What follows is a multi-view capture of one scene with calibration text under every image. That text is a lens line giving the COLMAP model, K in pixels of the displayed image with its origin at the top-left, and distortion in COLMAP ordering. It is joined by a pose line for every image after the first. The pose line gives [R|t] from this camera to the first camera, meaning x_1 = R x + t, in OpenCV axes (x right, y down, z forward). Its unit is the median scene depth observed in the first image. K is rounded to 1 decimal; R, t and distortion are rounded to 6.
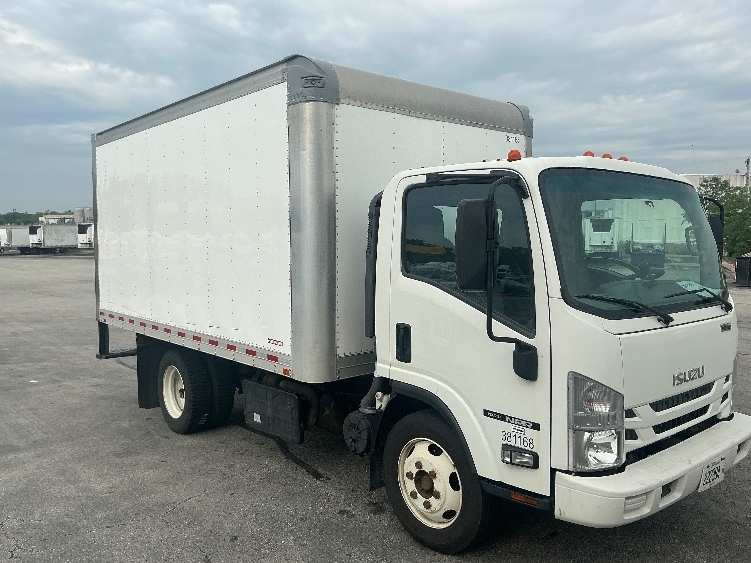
lens RADIAL K [[633.5, 0, 381.3], [0, 633.5, 284.0], [0, 0, 1]] dist [0.075946, -0.099126]
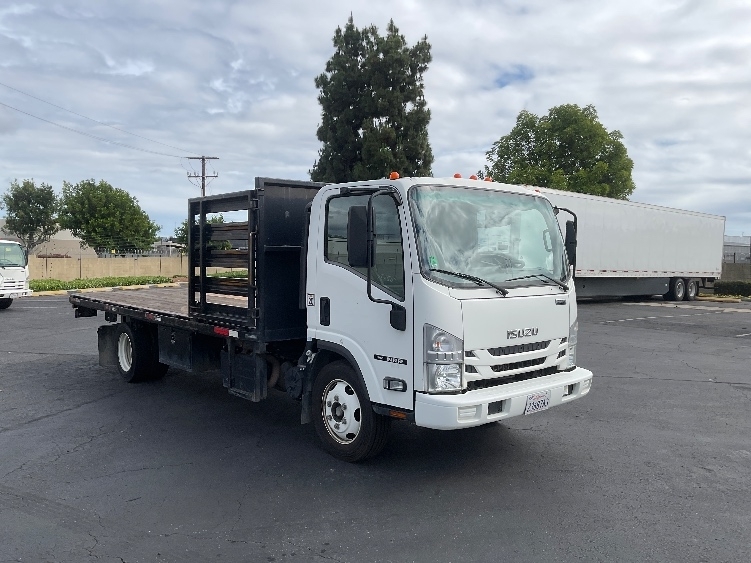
lens RADIAL K [[633.5, 0, 387.0], [0, 633.5, 288.7], [0, 0, 1]] dist [0.075946, -0.099126]
pose [[0.999902, 0.007295, 0.011908, 0.169901], [-0.007079, 0.999811, -0.018104, 0.075889], [-0.012038, 0.018018, 0.999765, -0.406471]]
